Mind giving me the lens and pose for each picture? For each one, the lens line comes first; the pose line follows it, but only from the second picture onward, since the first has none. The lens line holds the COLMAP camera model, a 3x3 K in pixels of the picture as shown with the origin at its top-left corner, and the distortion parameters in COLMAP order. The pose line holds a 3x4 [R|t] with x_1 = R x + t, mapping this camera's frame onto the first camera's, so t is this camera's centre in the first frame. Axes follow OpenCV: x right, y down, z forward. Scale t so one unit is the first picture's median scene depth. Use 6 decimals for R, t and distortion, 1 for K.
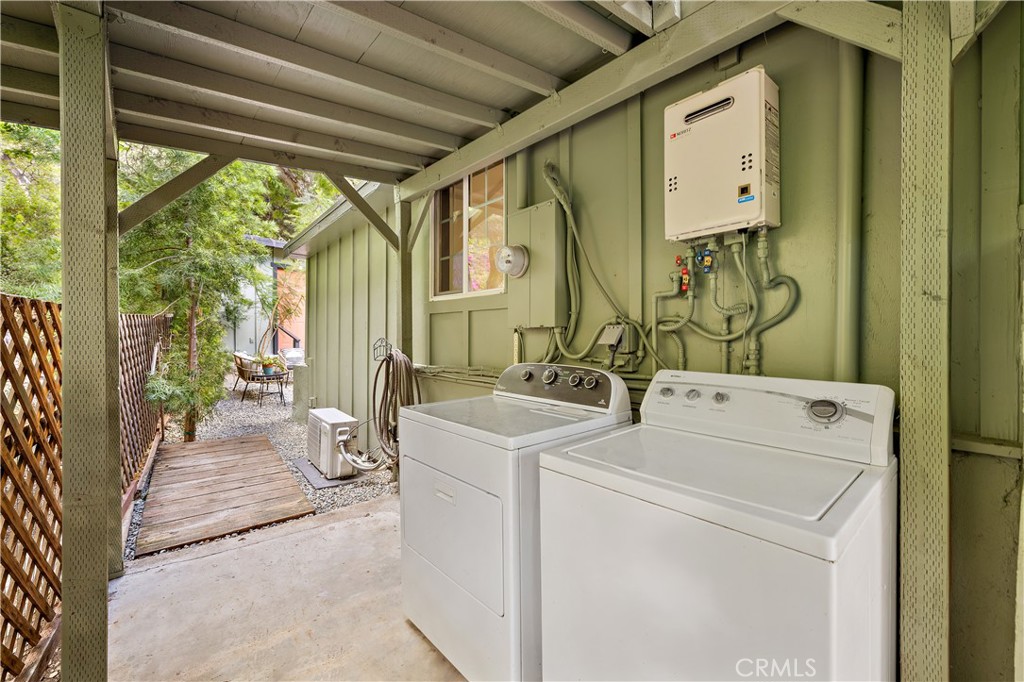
lens RADIAL K [[438.7, 0, 511.3], [0, 438.7, 342.8], [0, 0, 1]] dist [0.003455, 0.000216]
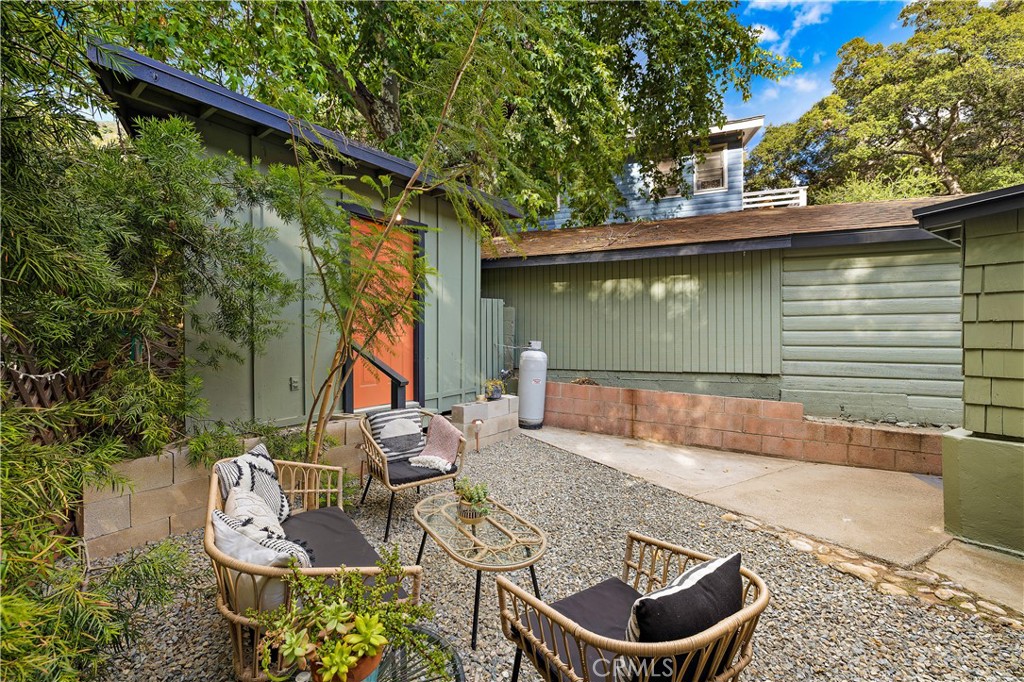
lens RADIAL K [[438.7, 0, 511.3], [0, 438.7, 342.8], [0, 0, 1]] dist [0.003455, 0.000216]
pose [[0.994733, -0.004548, -0.102402, -0.365929], [0.003361, 0.999925, -0.011763, -0.040064], [0.102448, 0.011357, 0.994674, 0.646136]]
